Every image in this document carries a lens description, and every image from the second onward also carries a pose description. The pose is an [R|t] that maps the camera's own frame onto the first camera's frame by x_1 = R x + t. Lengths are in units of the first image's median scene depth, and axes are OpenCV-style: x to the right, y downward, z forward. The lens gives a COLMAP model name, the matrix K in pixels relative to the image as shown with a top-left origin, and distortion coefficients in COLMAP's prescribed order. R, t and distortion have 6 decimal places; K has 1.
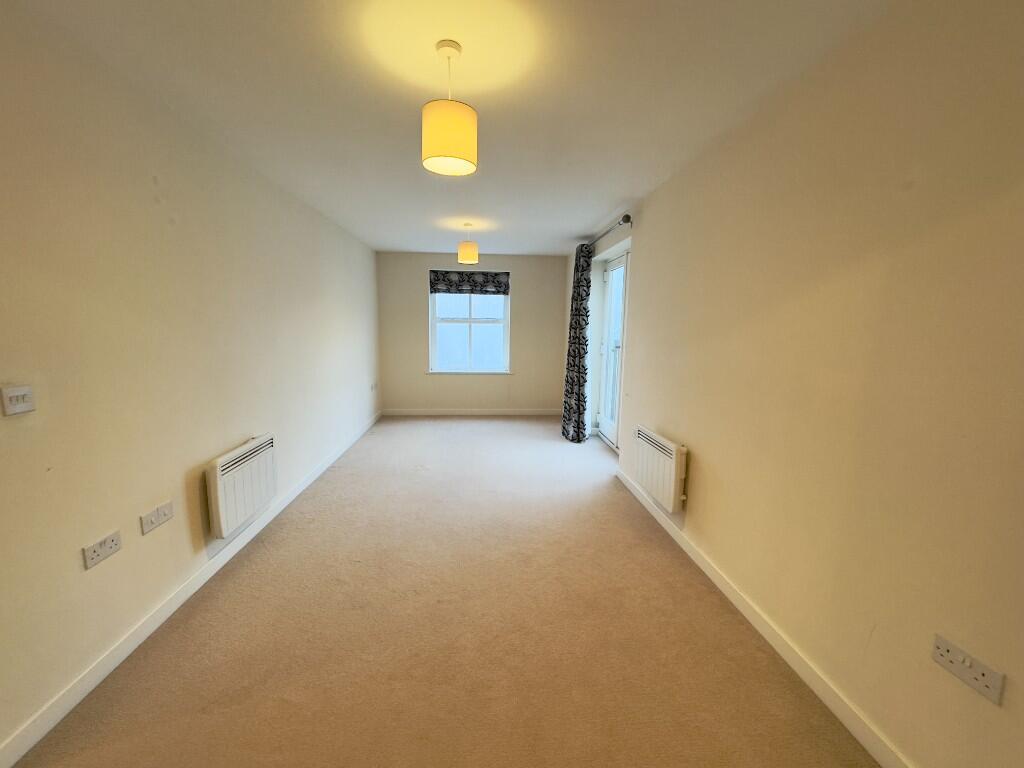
lens RADIAL K [[407.4, 0, 510.5], [0, 407.4, 386.7], [0, 0, 1]] dist [-0.000958, -0.000268]
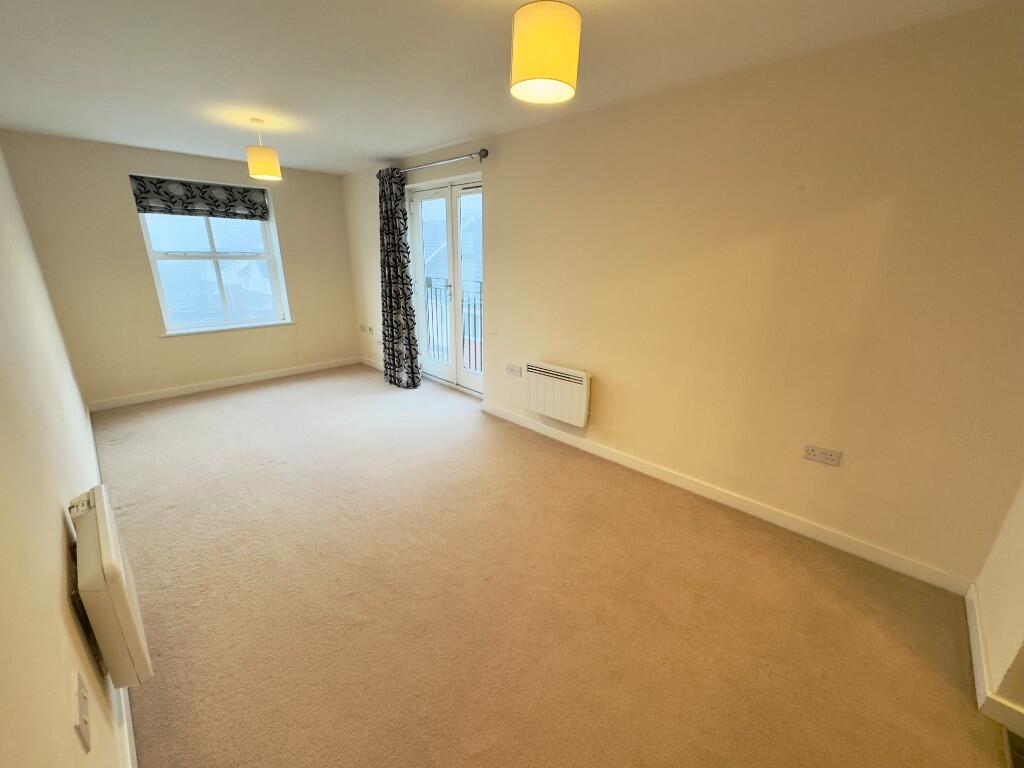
lens RADIAL K [[407.4, 0, 510.5], [0, 407.4, 386.7], [0, 0, 1]] dist [-0.000958, -0.000268]
pose [[0.748335, -0.210287, 0.629106, -0.277820], [0.098310, 0.973105, 0.208332, -0.046516], [-0.655995, -0.094055, 0.748882, 0.124833]]
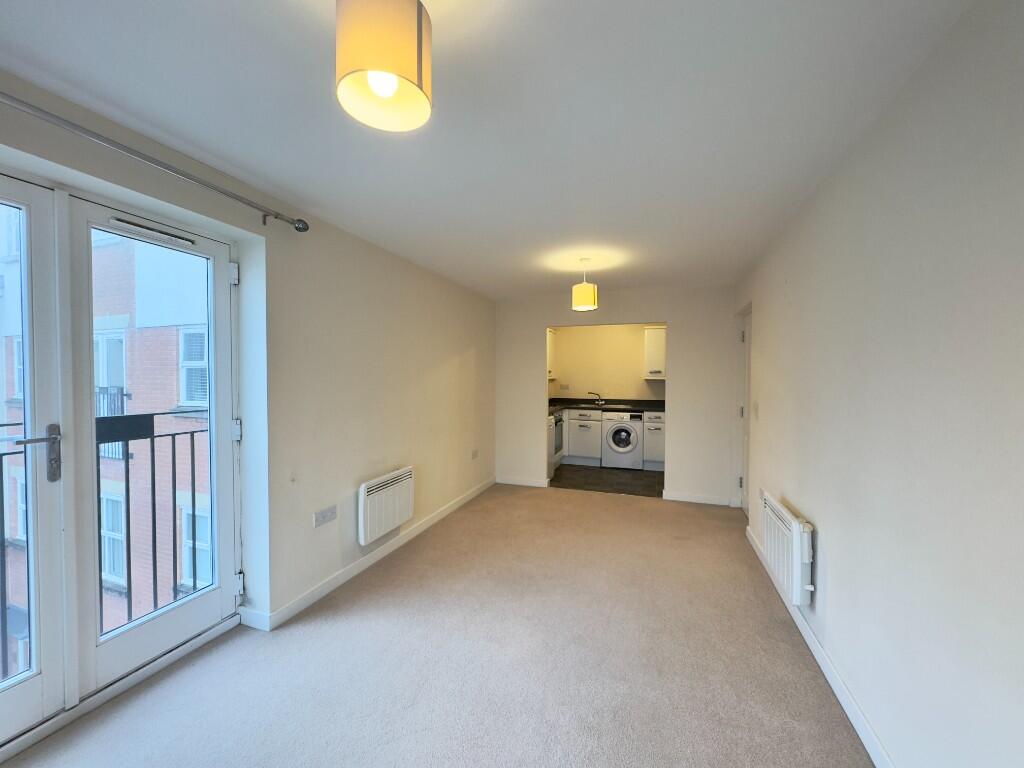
lens RADIAL K [[407.4, 0, 510.5], [0, 407.4, 386.7], [0, 0, 1]] dist [-0.000958, -0.000268]
pose [[-0.911604, -0.034037, 0.409658, -0.230745], [0.039601, 0.984659, 0.169935, -0.178218], [-0.409158, 0.171137, -0.896271, 1.098766]]
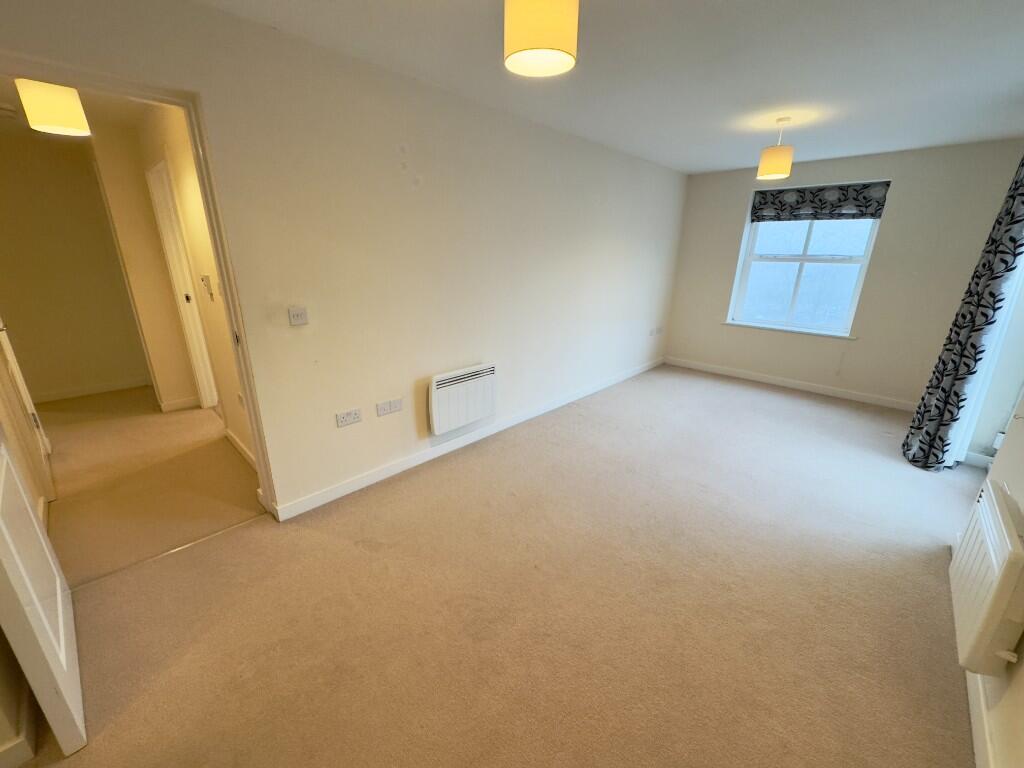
lens RADIAL K [[407.4, 0, 510.5], [0, 407.4, 386.7], [0, 0, 1]] dist [-0.000958, -0.000268]
pose [[0.665928, 0.229800, -0.709741, 0.162755], [-0.116359, 0.971726, 0.205448, -0.036078], [0.736886, -0.054229, 0.673838, 0.140569]]
